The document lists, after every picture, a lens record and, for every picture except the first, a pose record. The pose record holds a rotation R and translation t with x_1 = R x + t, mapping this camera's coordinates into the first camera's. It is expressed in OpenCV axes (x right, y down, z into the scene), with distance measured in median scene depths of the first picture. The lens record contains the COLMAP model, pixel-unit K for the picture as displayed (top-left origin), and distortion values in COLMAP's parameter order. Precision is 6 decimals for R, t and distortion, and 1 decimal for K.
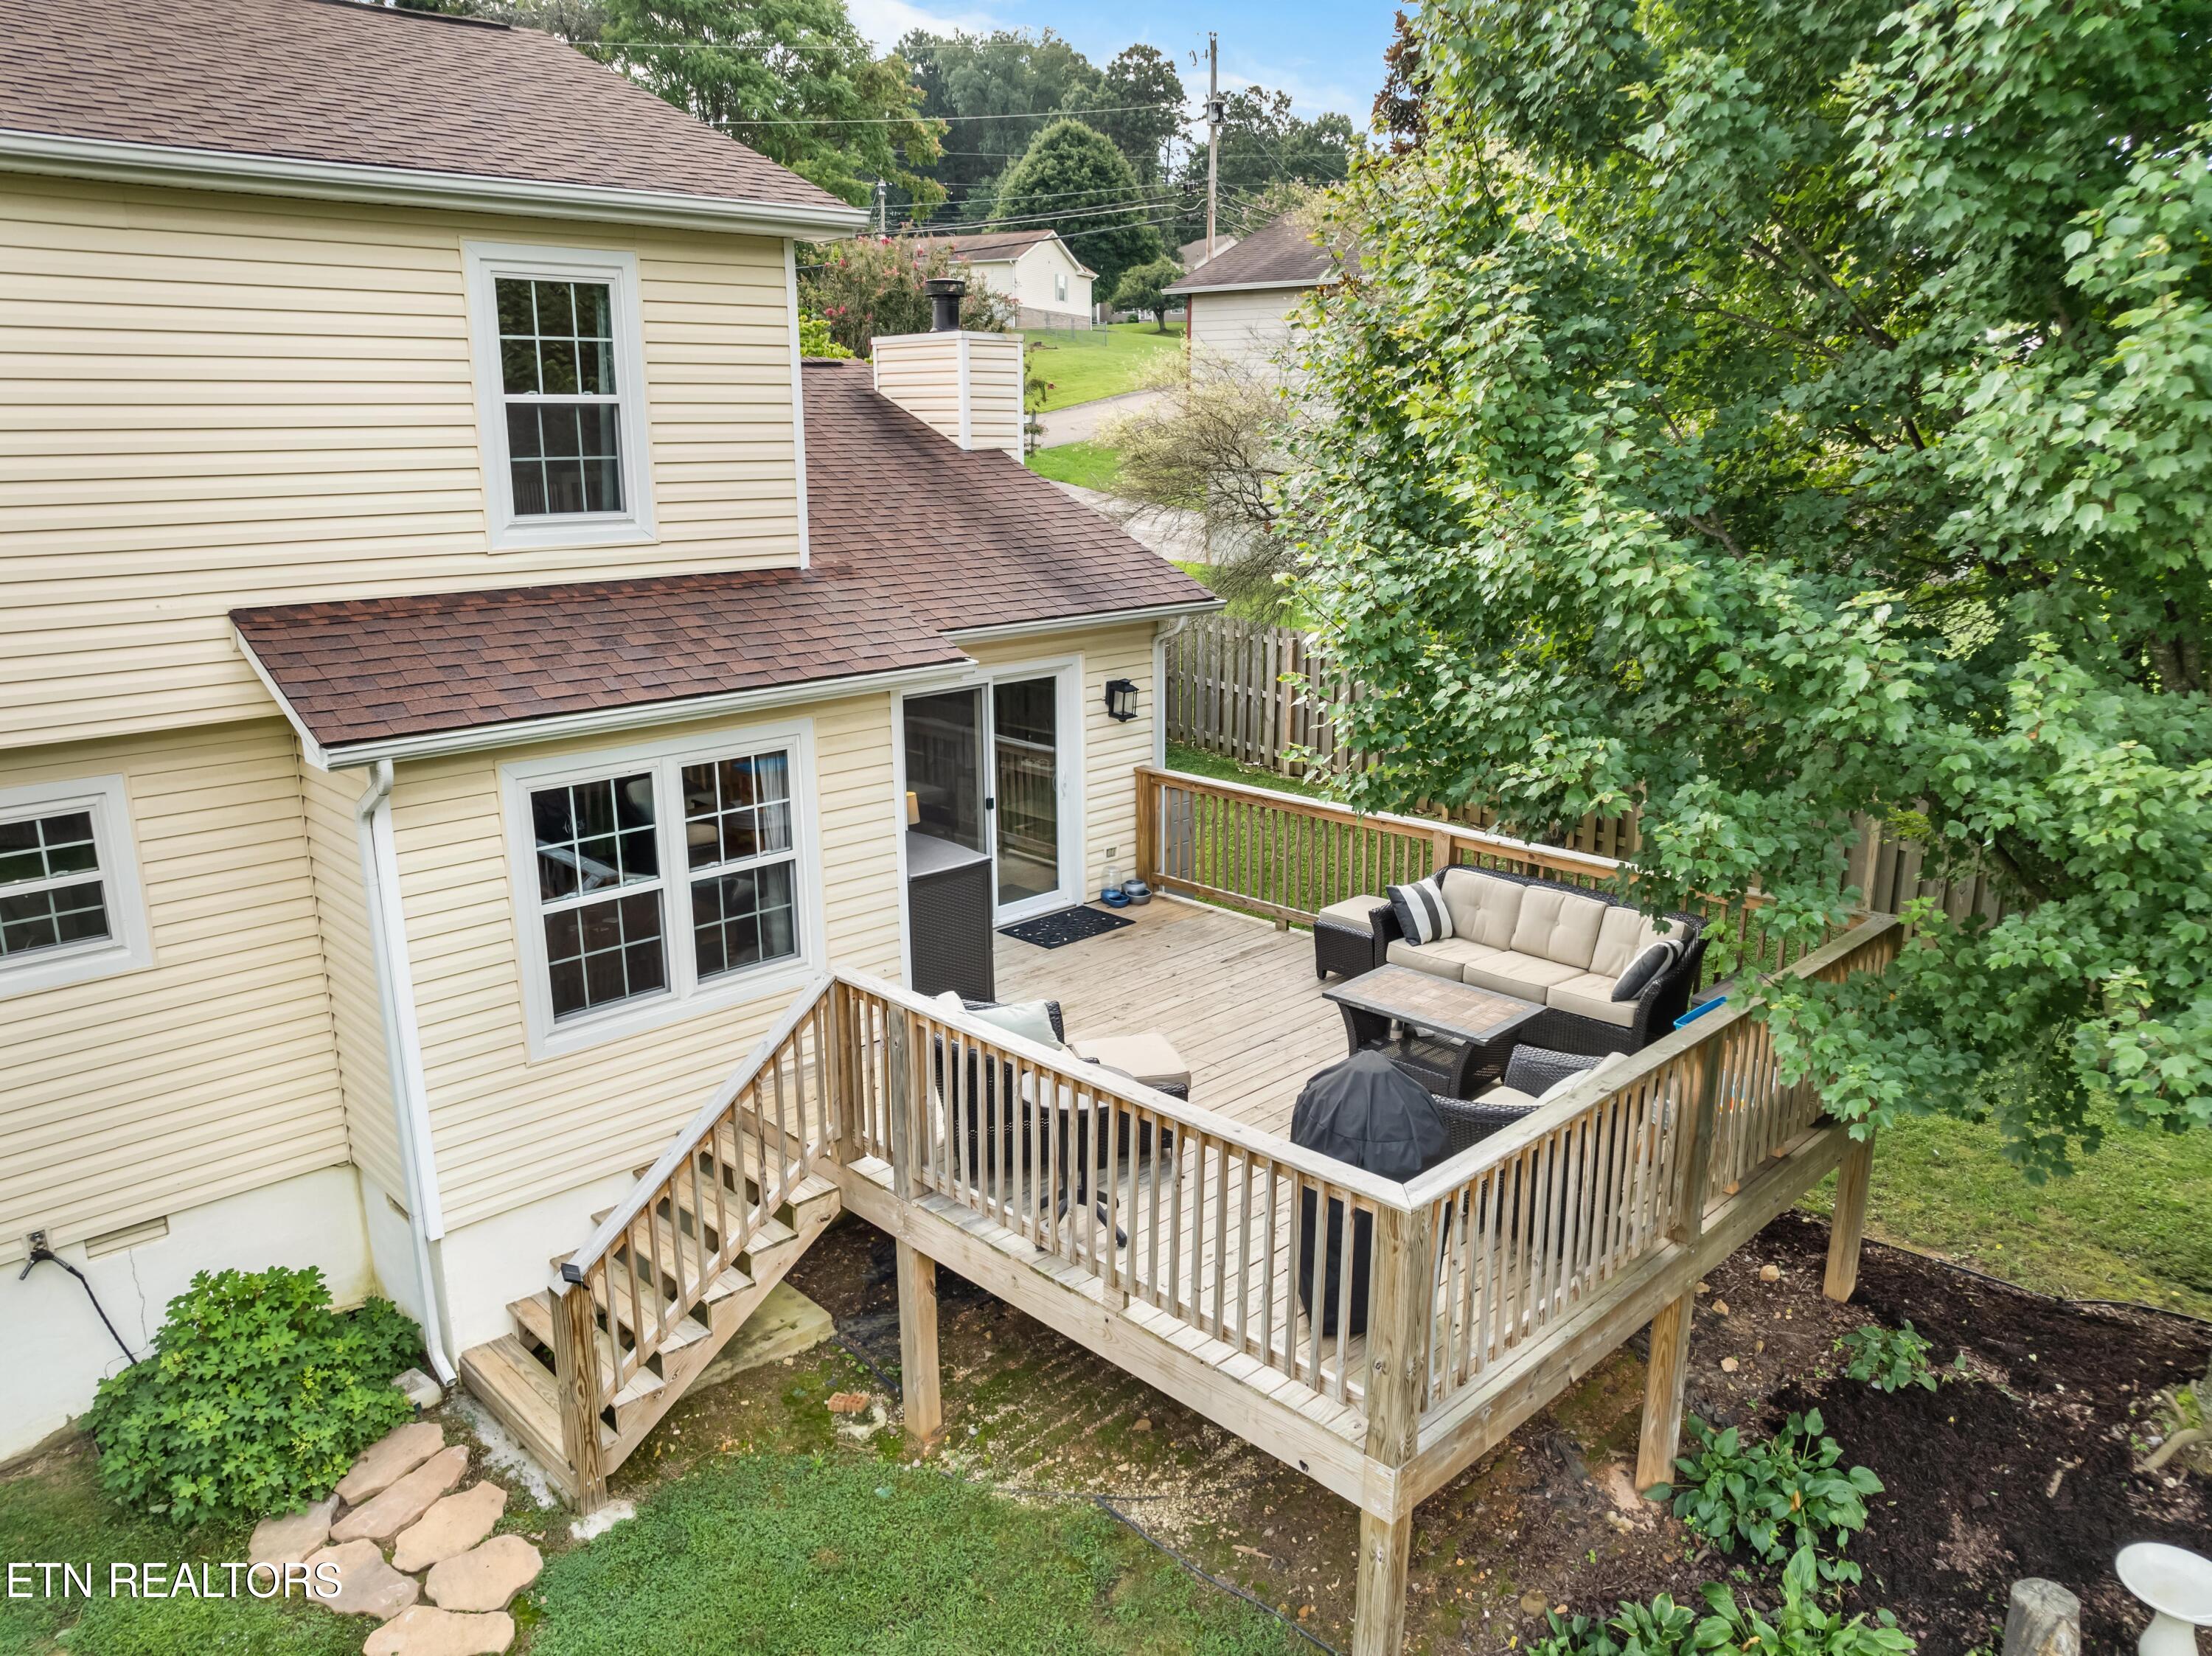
lens RADIAL K [[1571.4, 0, 1105.8], [0, 1571.4, 825.2], [0, 0, 1]] dist [-0.034183, -0.001683]
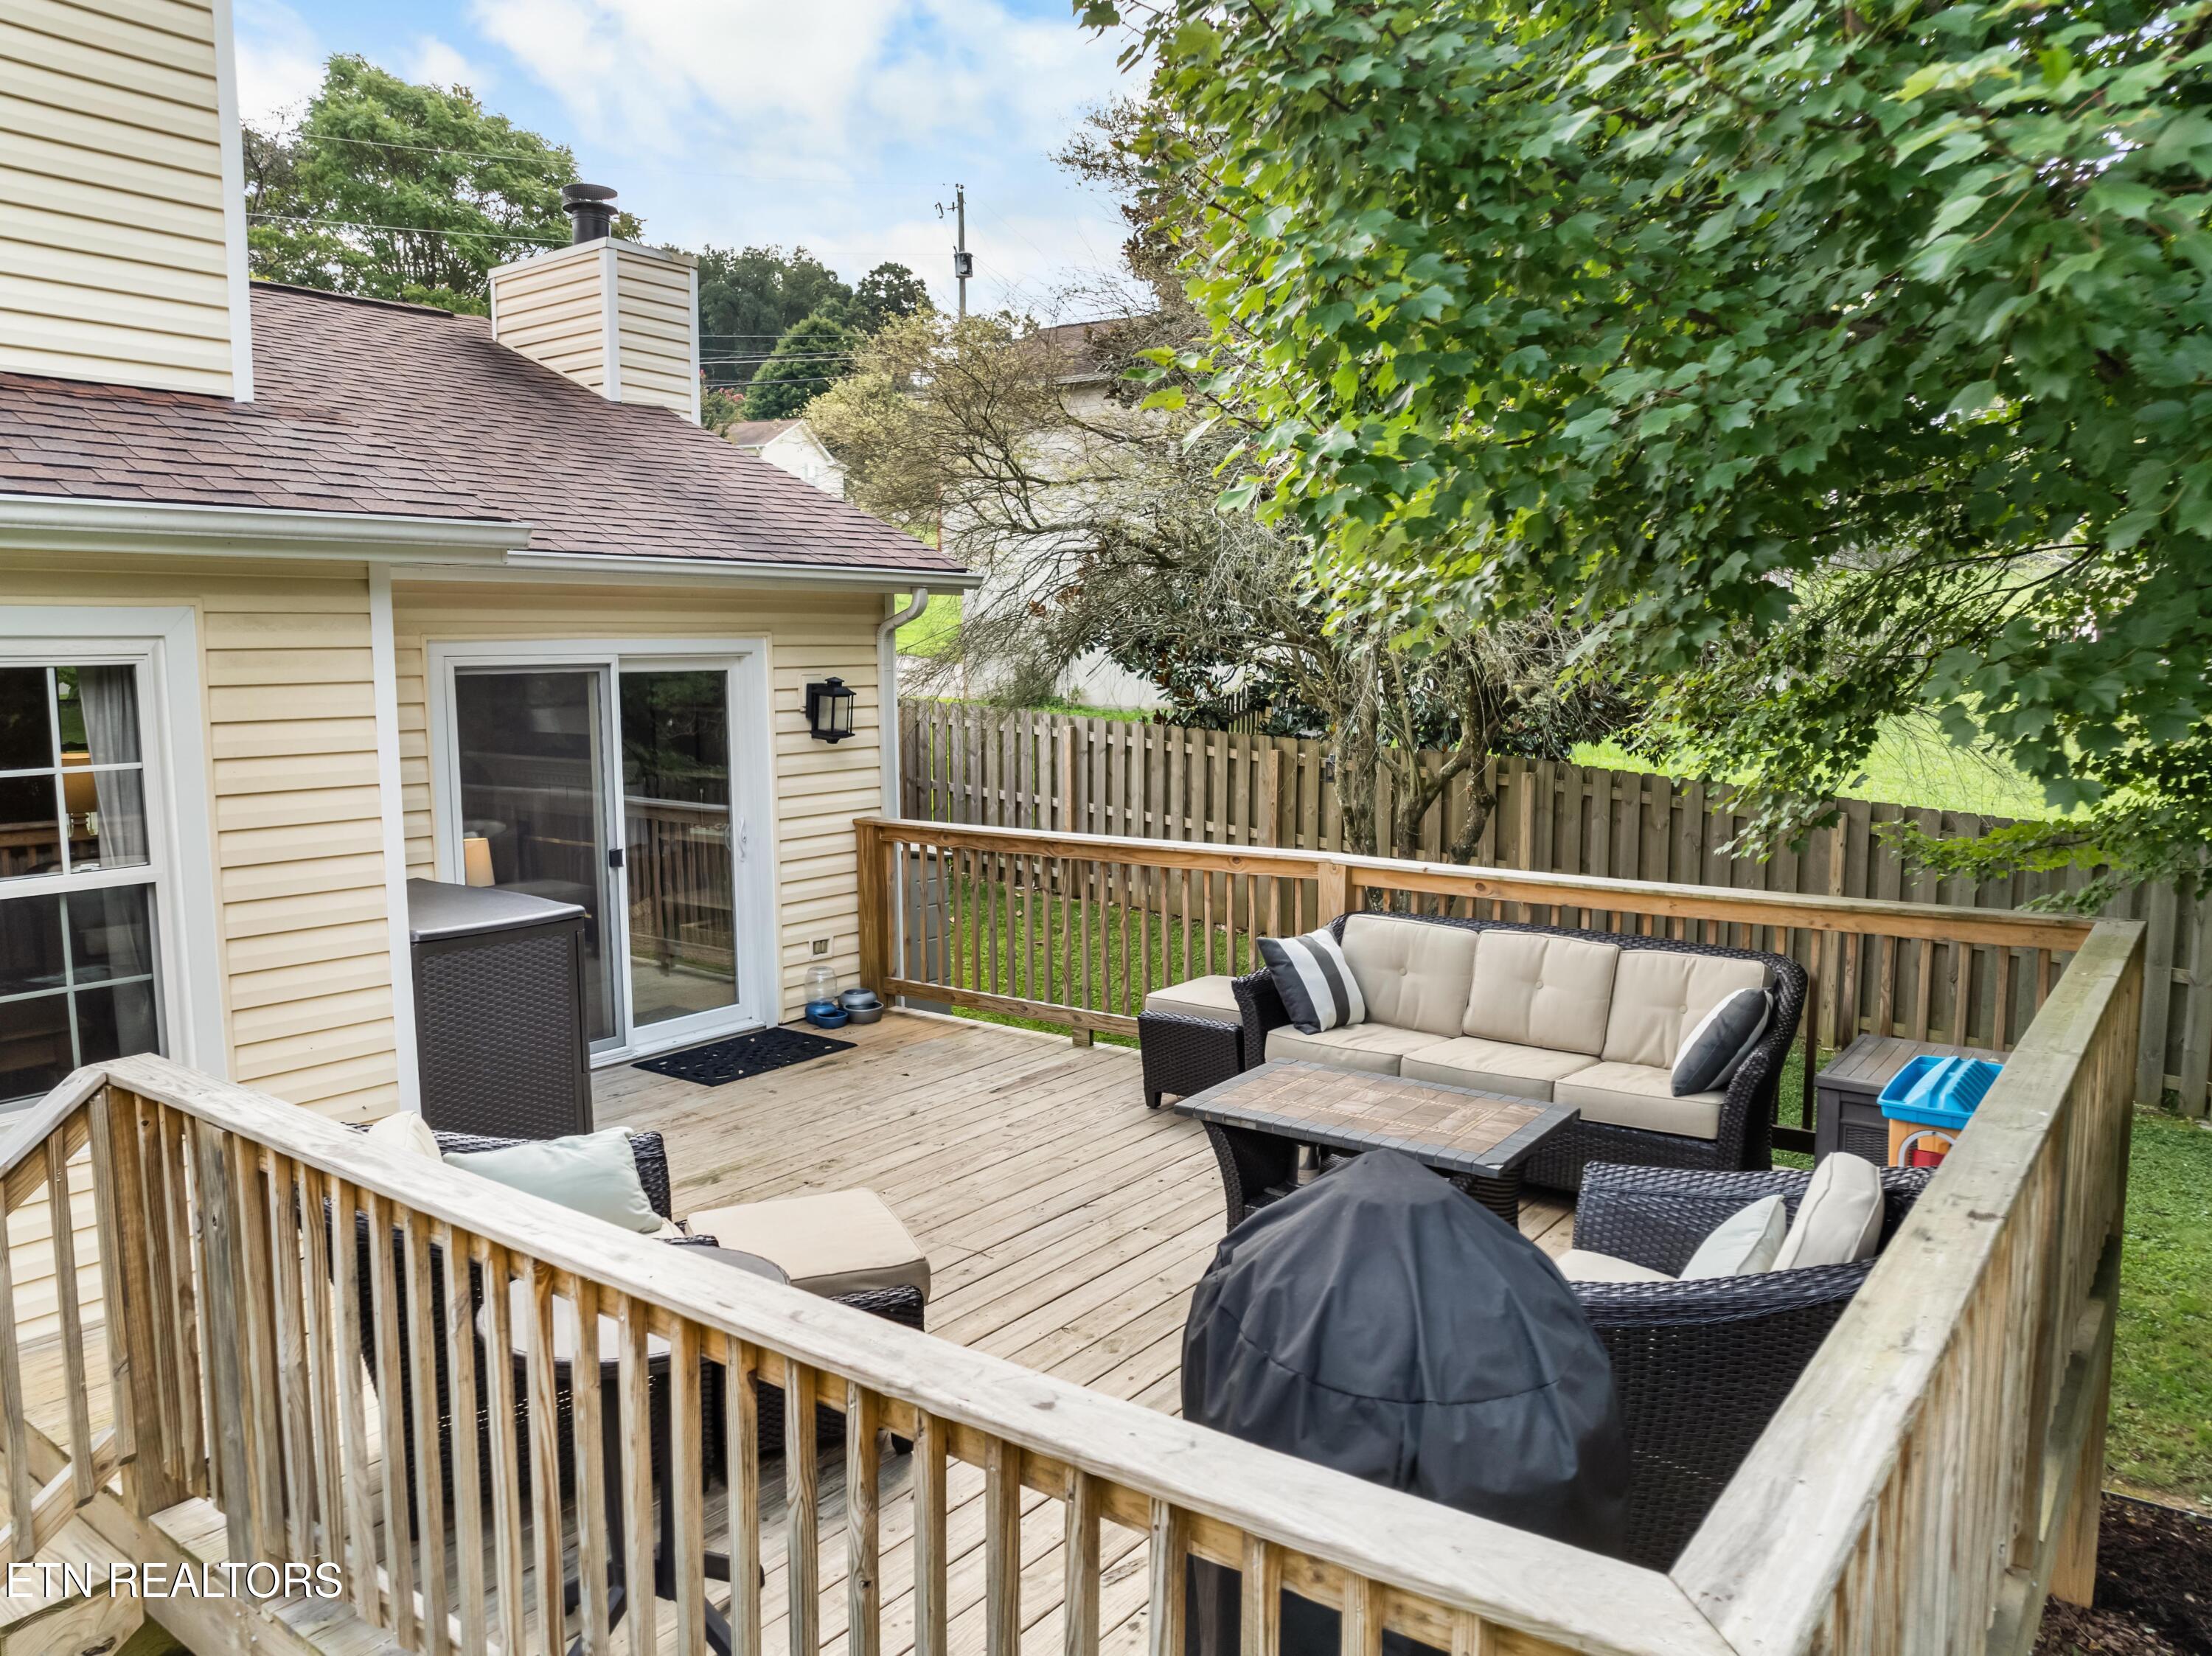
lens RADIAL K [[1571.4, 0, 1105.8], [0, 1571.4, 825.2], [0, 0, 1]] dist [-0.034183, -0.001683]
pose [[0.988693, -0.018667, 0.148787, 0.034292], [0.038690, 0.990382, -0.132843, 0.081197], [-0.144876, 0.137098, 0.979906, 0.450535]]
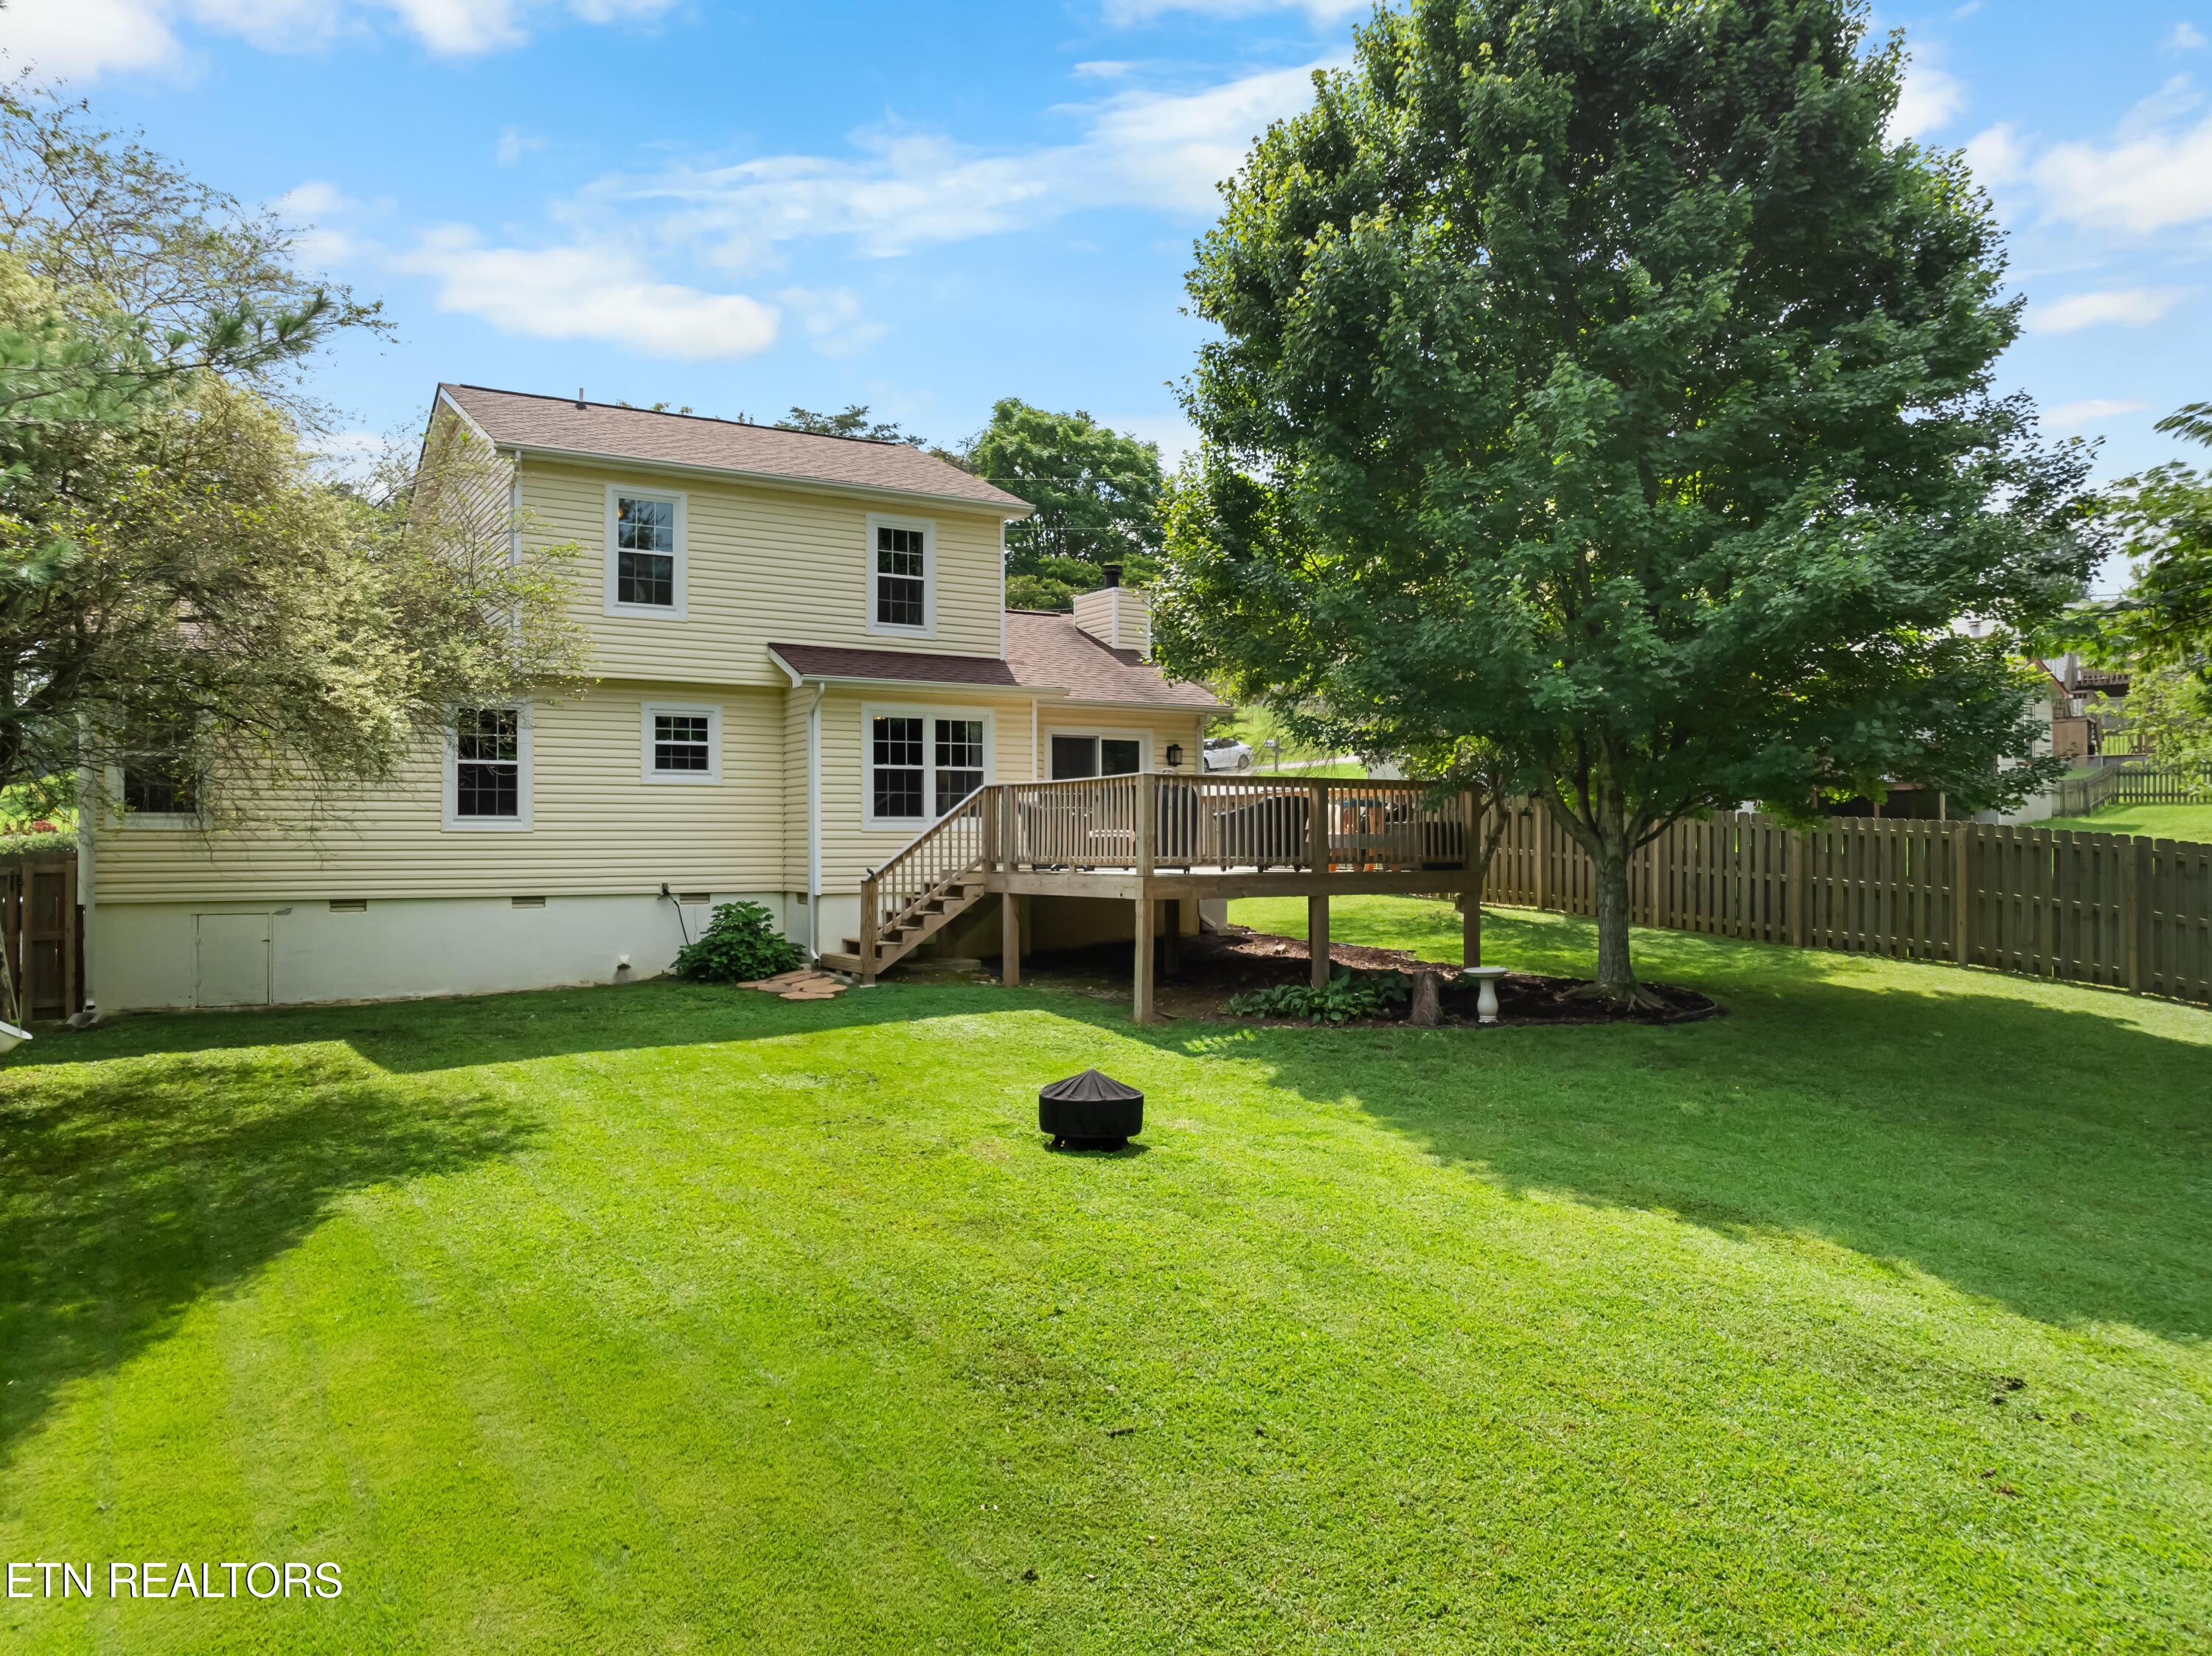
lens RADIAL K [[1571.4, 0, 1105.8], [0, 1571.4, 825.2], [0, 0, 1]] dist [-0.034183, -0.001683]
pose [[0.976310, -0.000912, -0.216377, 0.449978], [-0.054730, 0.966434, -0.251018, 0.639677], [0.209343, 0.256914, 0.943489, -1.039702]]
